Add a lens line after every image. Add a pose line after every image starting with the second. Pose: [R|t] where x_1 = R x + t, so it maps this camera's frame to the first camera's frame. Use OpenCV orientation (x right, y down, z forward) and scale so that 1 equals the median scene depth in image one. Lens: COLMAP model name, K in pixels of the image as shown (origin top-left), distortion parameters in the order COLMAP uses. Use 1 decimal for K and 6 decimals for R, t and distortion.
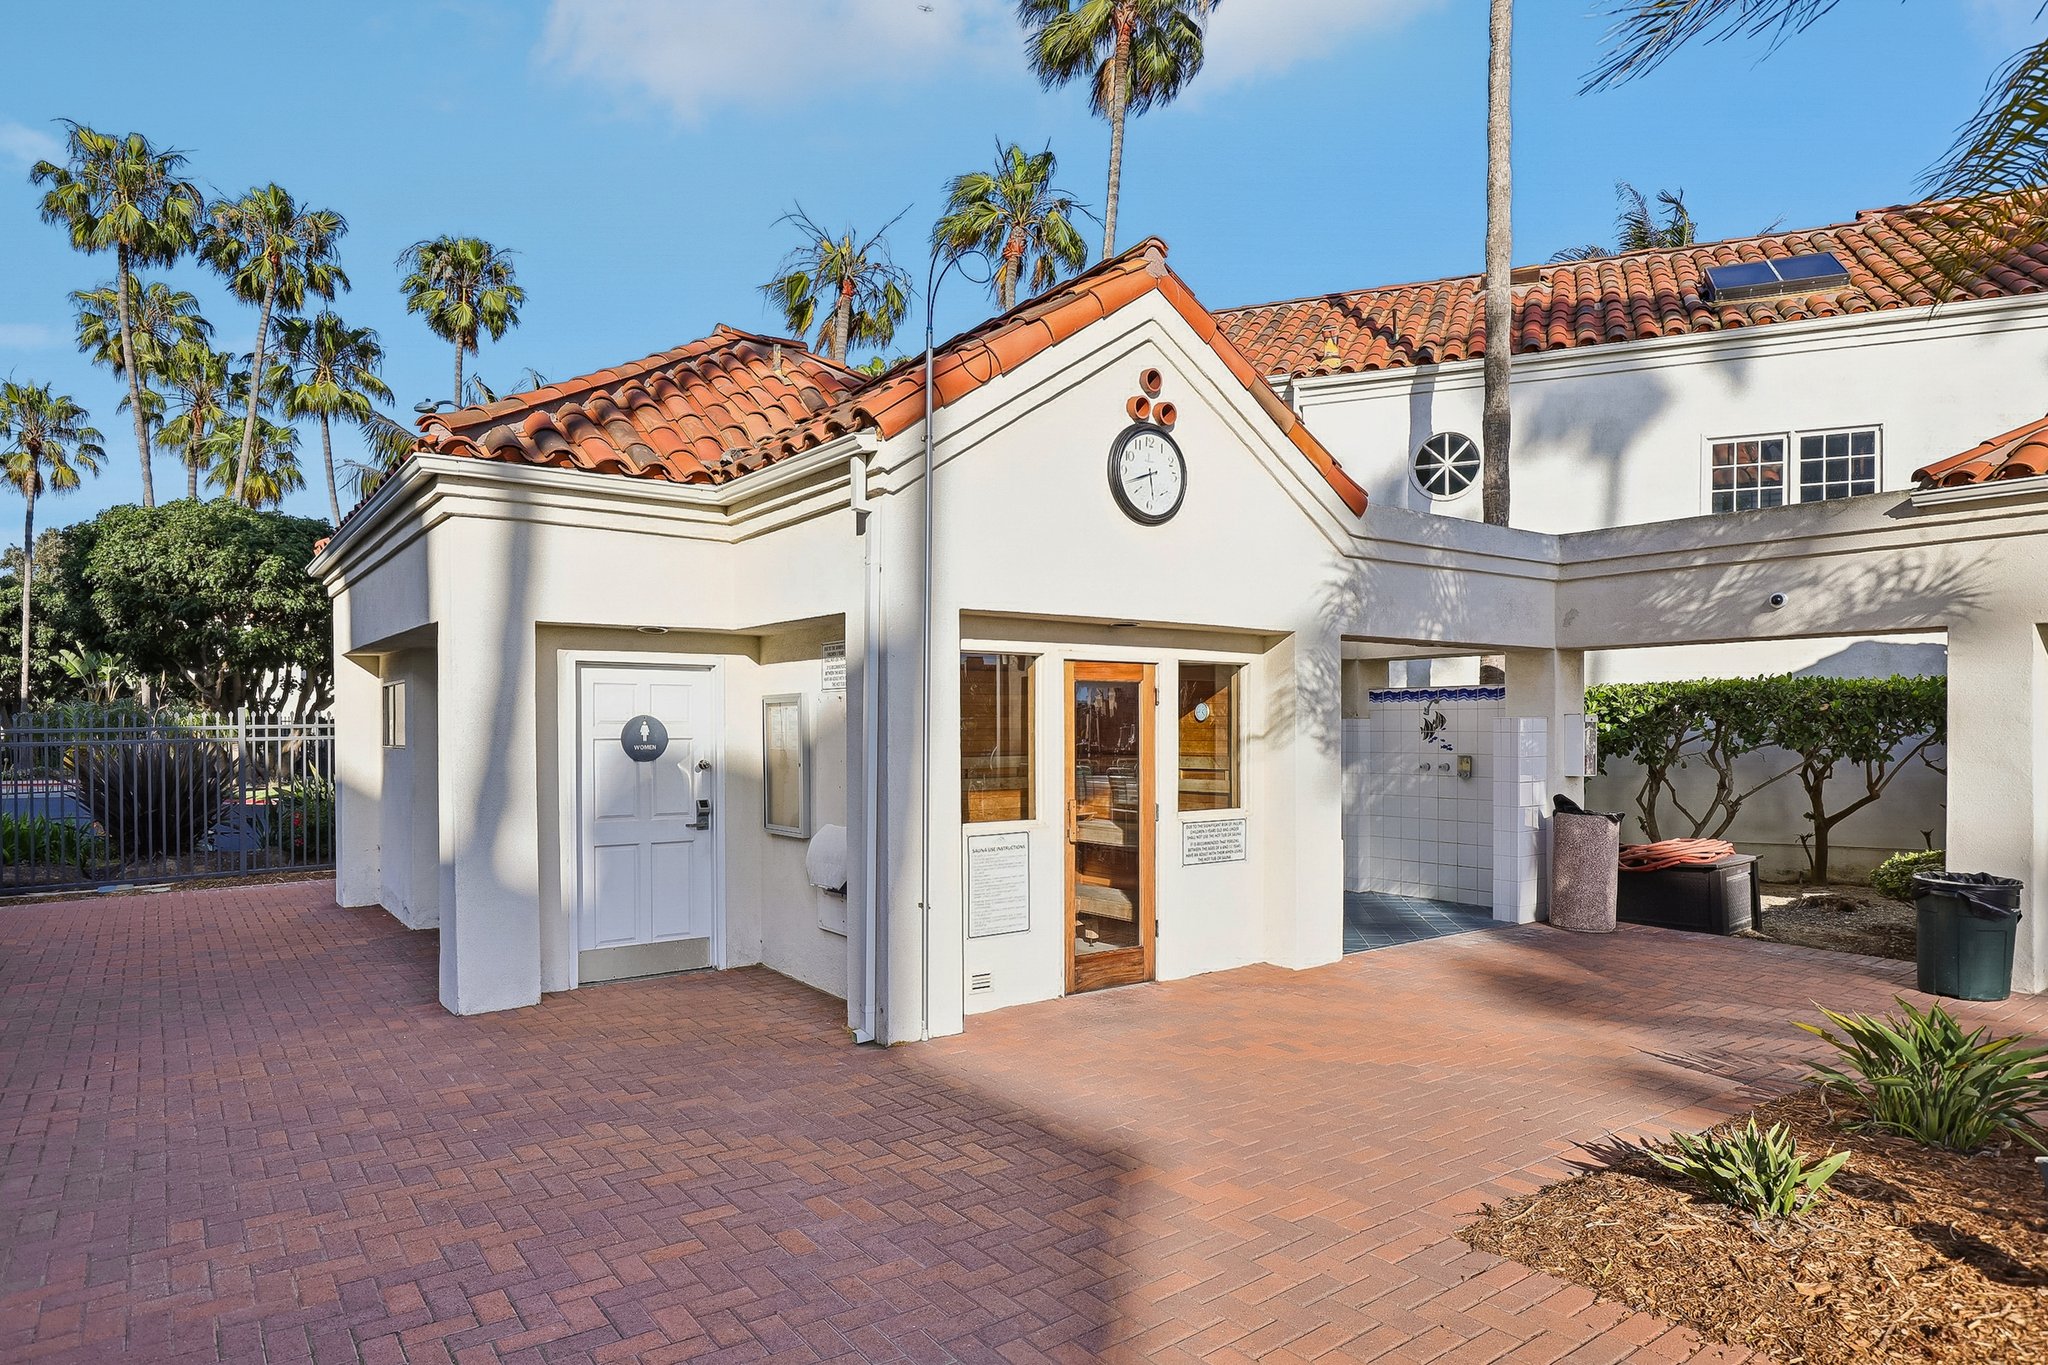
lens RADIAL K [[1146.0, 0, 1014.8], [0, 1146.0, 749.5], [0, 0, 1]] dist [0.004121, -0.000265]
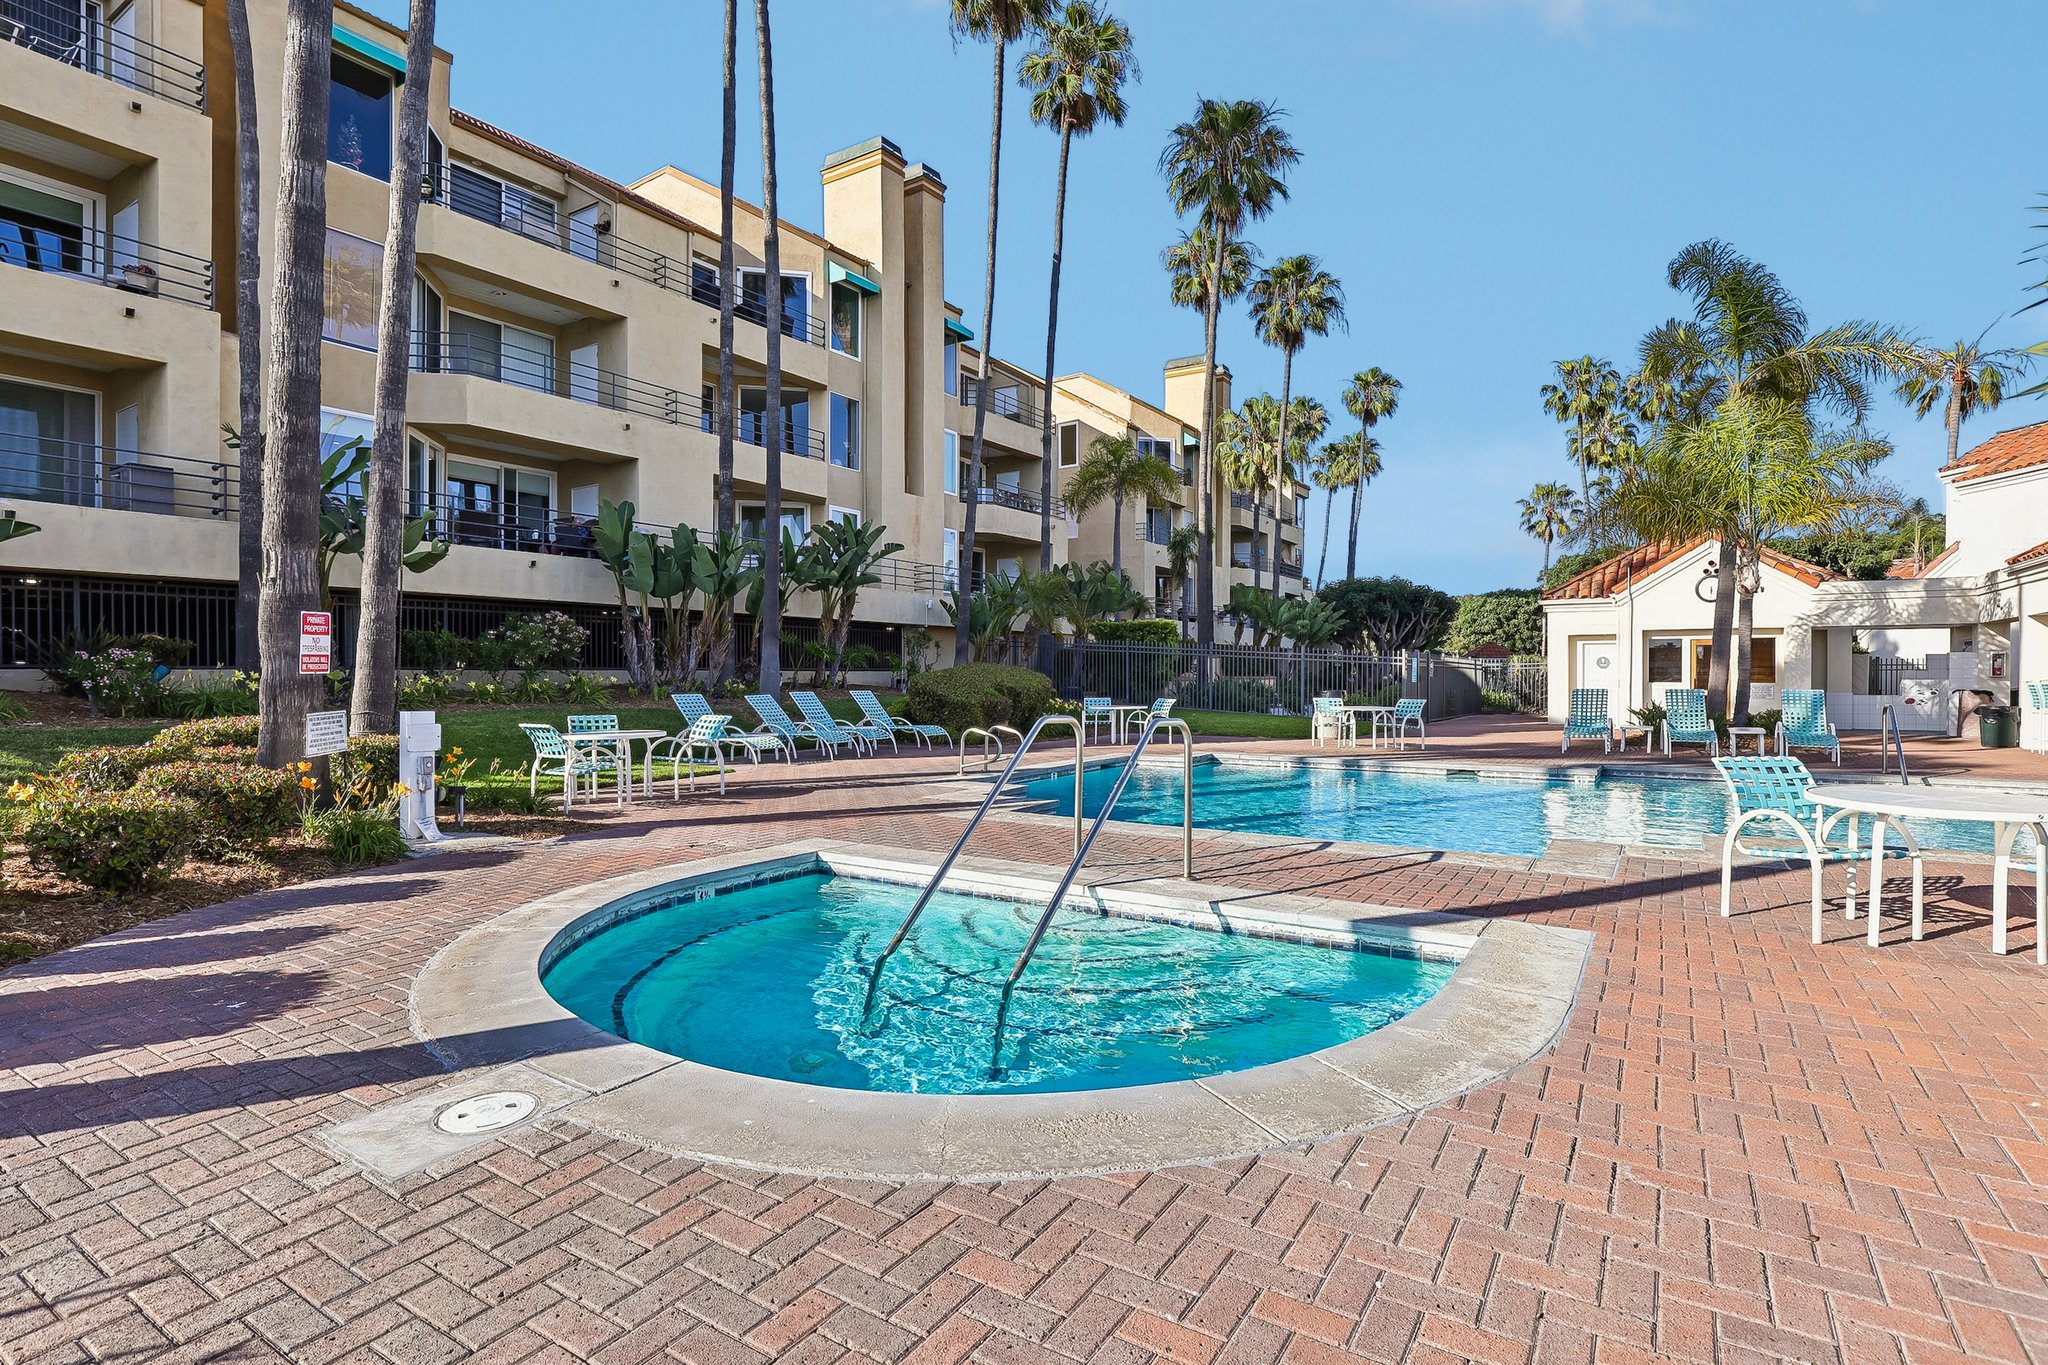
lens RADIAL K [[1012.4, 0, 1022.7], [0, 1012.4, 678.3], [0, 0, 1]] dist [-0.025671, 0.000964]
pose [[0.347521, 0.006818, -0.937647, 0.409343], [-0.025791, 0.999665, -0.002290, 0.019480], [0.937317, 0.024978, 0.347581, -0.379901]]
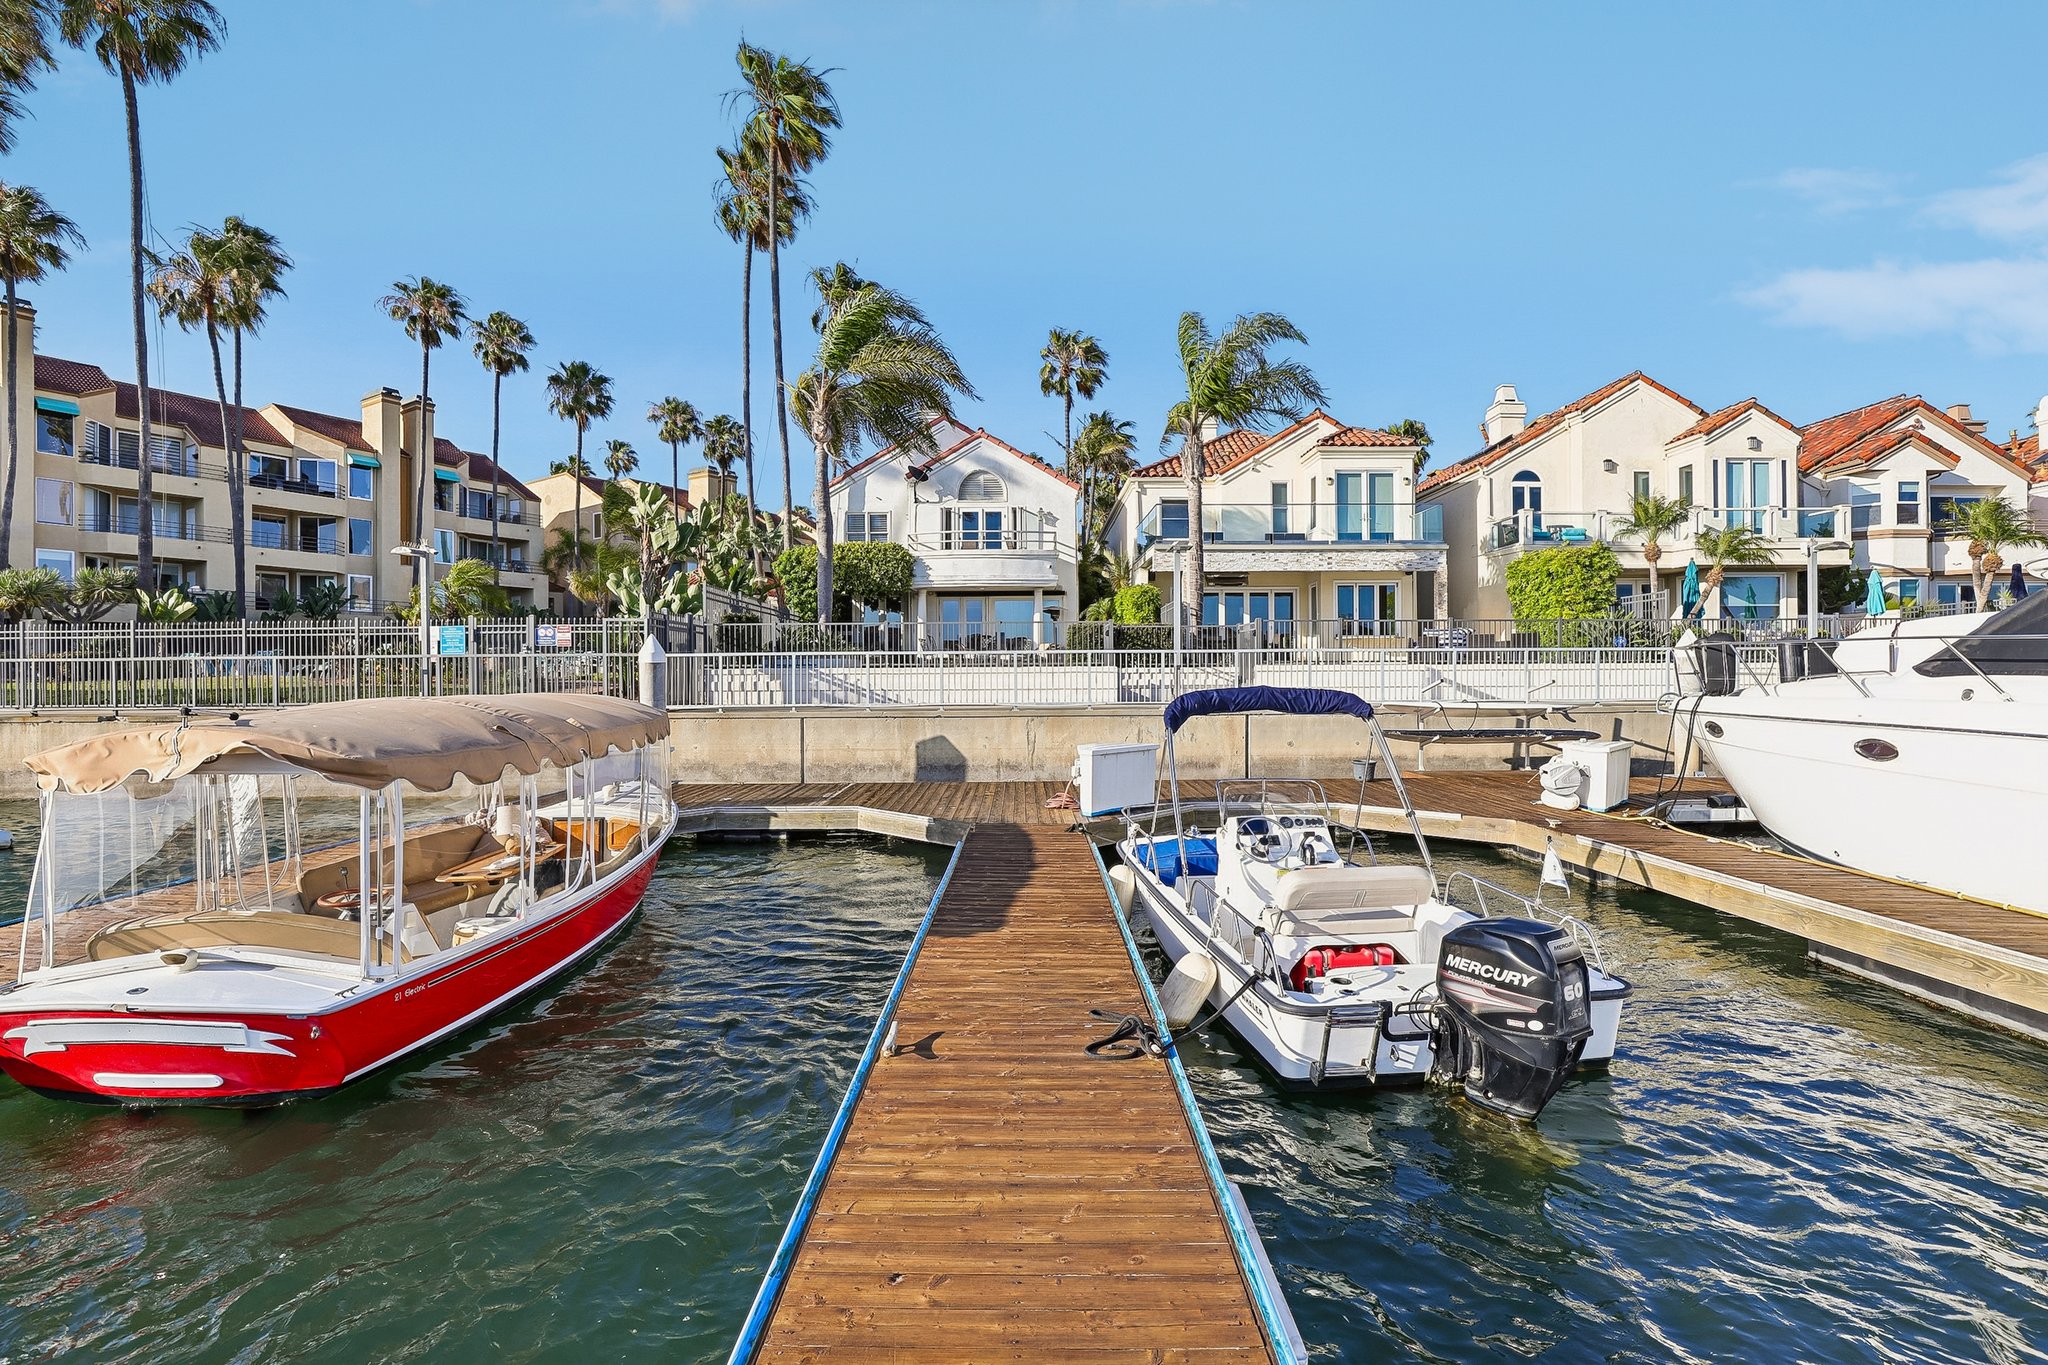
lens RADIAL K [[950.1, 0, 1038.1], [0, 950.1, 676.3], [0, 0, 1]] dist [-0.029316, 0.001780]
pose [[0.406749, -0.007378, -0.913510, 1.247716], [-0.011843, 0.999841, -0.013348, 0.047638], [0.913463, 0.016248, 0.406597, 0.065949]]
